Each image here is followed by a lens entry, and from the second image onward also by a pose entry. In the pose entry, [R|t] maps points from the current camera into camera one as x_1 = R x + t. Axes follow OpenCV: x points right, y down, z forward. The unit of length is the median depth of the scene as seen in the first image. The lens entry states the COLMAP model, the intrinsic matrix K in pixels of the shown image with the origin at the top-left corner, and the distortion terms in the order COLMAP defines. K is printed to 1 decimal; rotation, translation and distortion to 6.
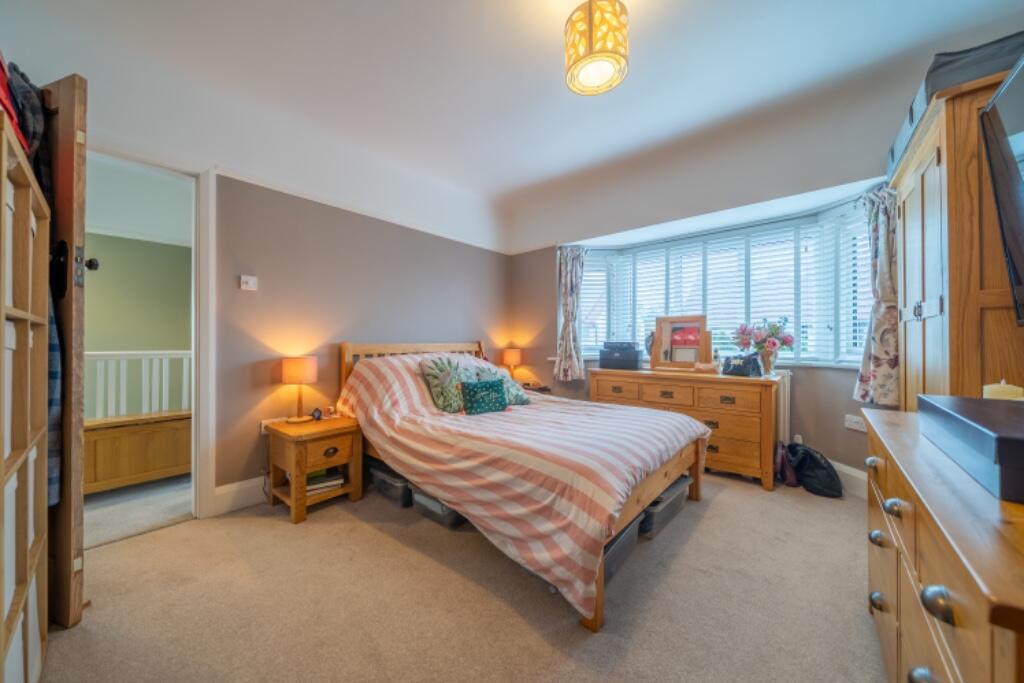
lens RADIAL K [[354.1, 0, 503.1], [0, 354.1, 340.7], [0, 0, 1]] dist [-0.007131, -0.000402]
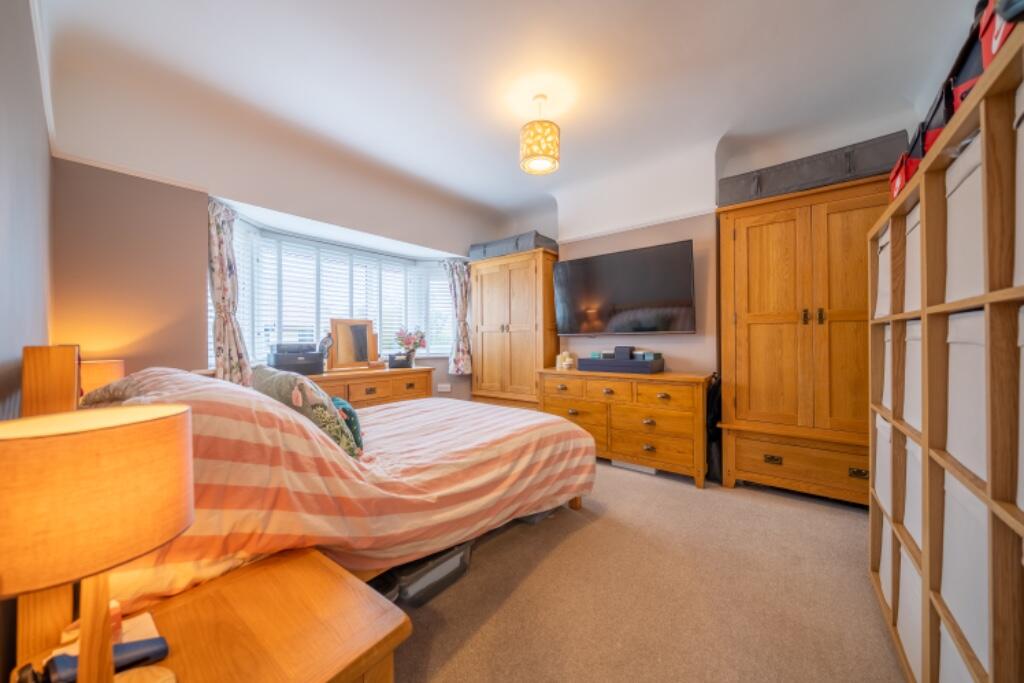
lens RADIAL K [[354.1, 0, 503.1], [0, 354.1, 340.9], [0, 0, 1]] dist [-0.007131, -0.000402]
pose [[-0.034525, 0.001678, 0.999402, -0.646063], [0.007659, 0.999970, -0.001414, 0.001767], [-0.999374, 0.007606, -0.034537, 0.630766]]
